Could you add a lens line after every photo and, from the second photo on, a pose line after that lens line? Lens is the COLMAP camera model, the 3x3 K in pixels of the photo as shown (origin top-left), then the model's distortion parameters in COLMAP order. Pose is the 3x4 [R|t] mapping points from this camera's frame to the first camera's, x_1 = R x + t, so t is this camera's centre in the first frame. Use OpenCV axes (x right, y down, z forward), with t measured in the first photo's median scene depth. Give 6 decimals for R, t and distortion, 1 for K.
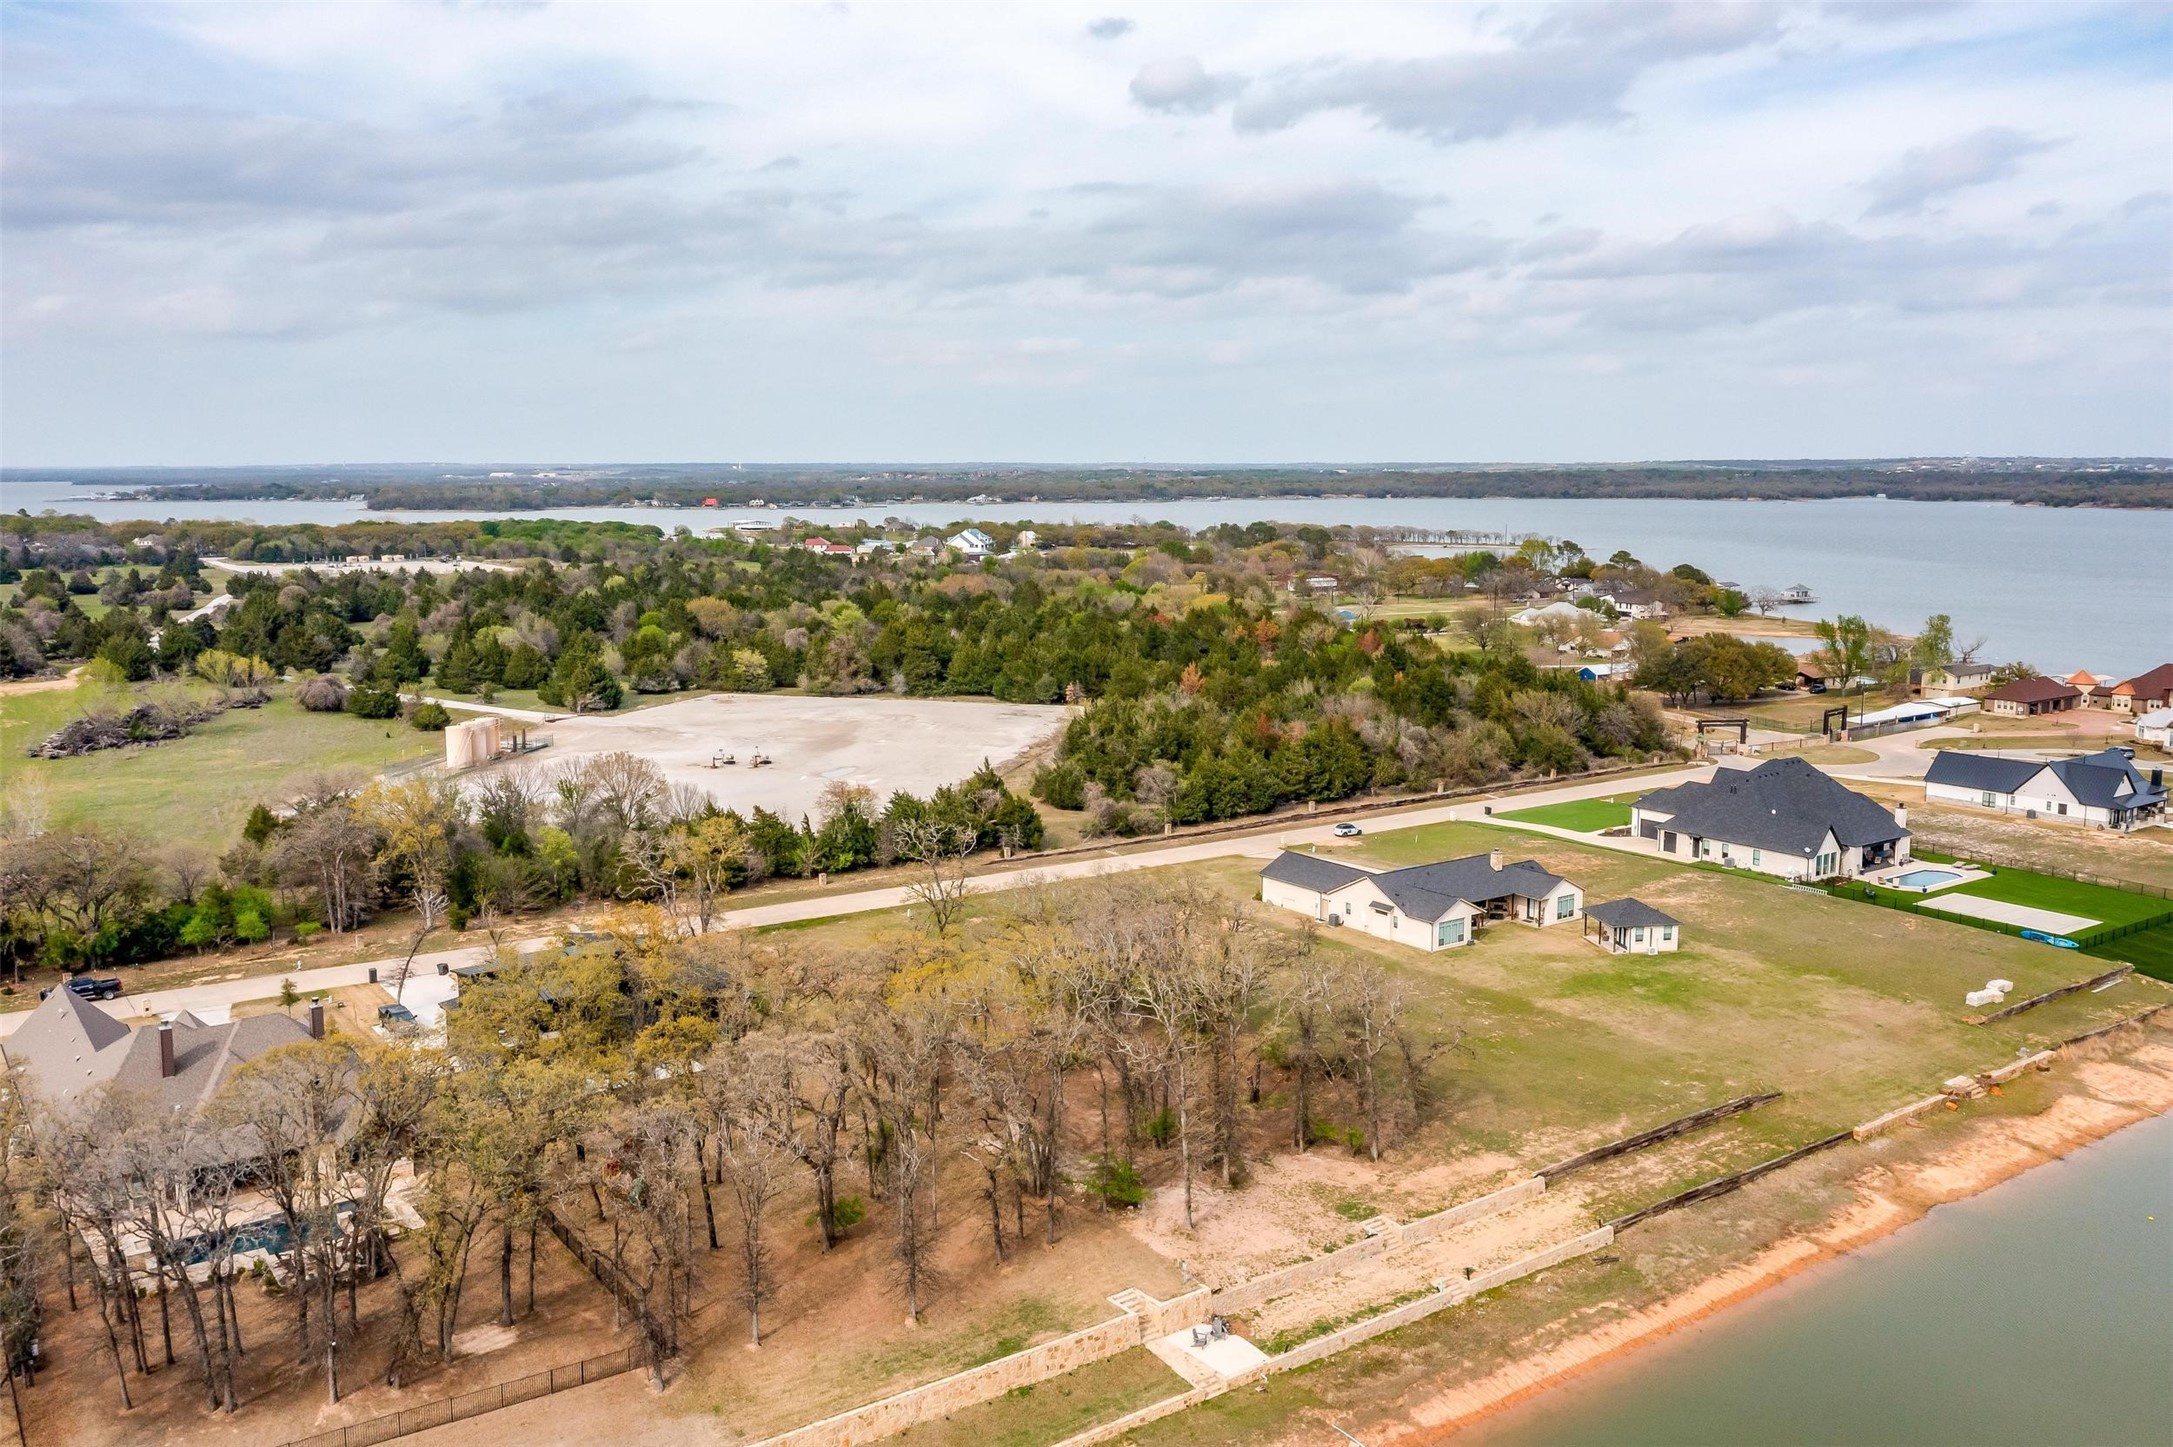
lens RADIAL K [[1734.1, 0, 1069.2], [0, 1734.1, 873.8], [0, 0, 1]] dist [0.007331, -0.009594]
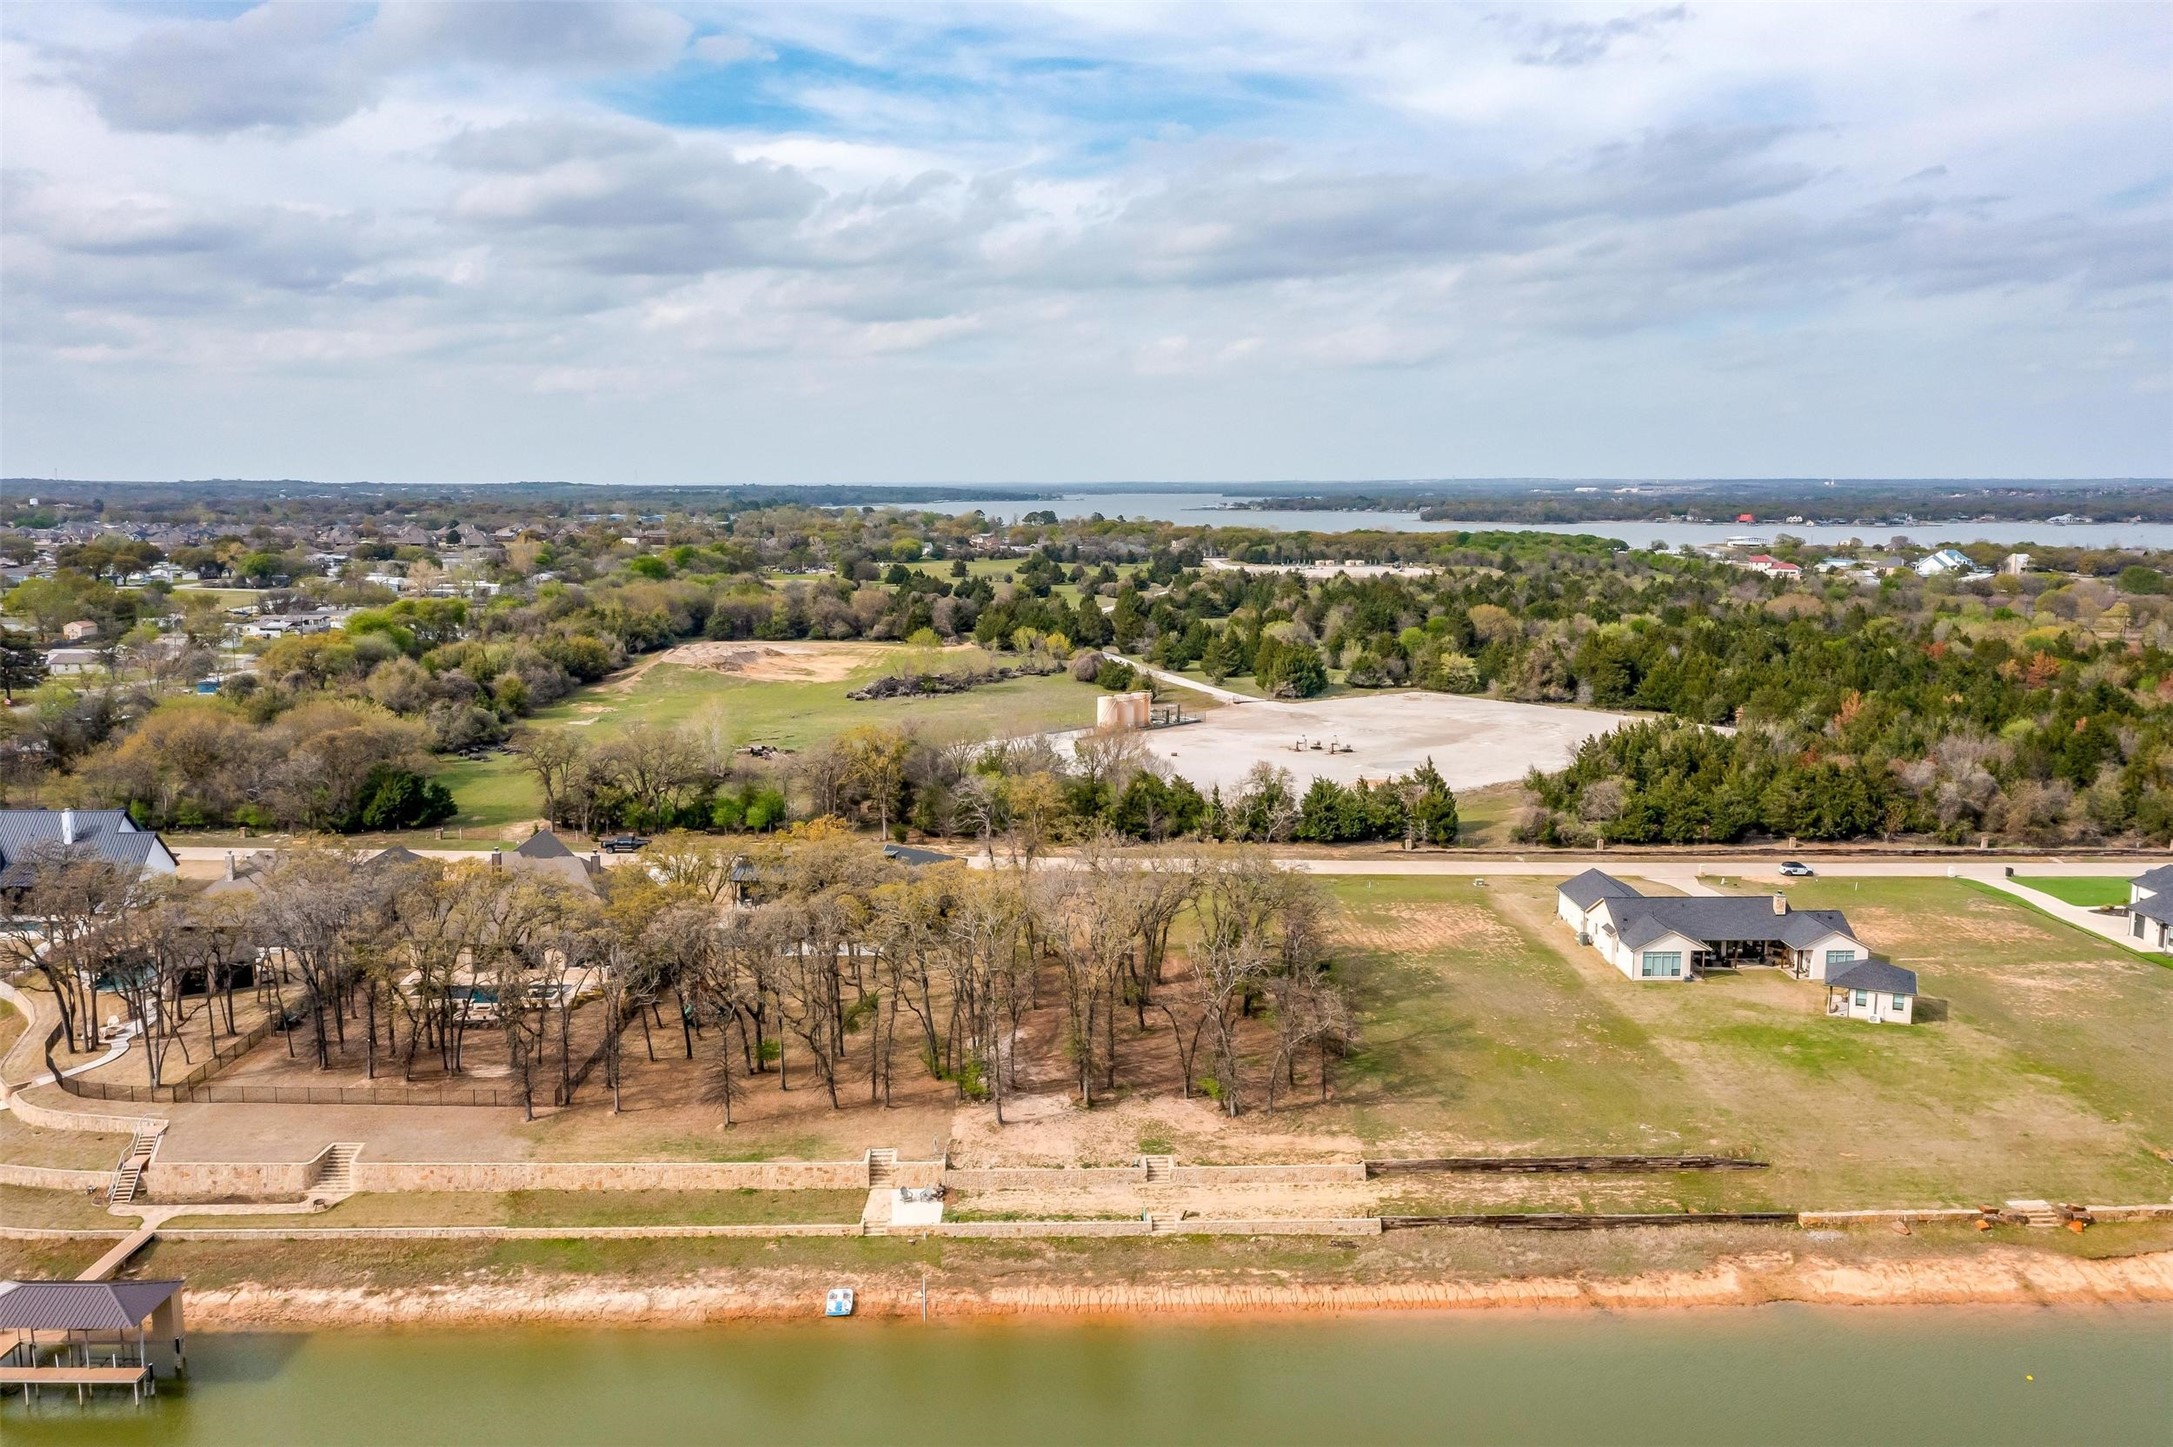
lens RADIAL K [[1707.3, 0, 1086.5], [0, 1707.3, 723.5], [0, 0, 1]] dist [-0.006852, -0.000234]
pose [[0.825653, 0.080784, -0.558365, 0.349065], [-0.130474, 0.990207, -0.049668, -0.007364], [0.548884, 0.113860, 0.828107, 0.016627]]
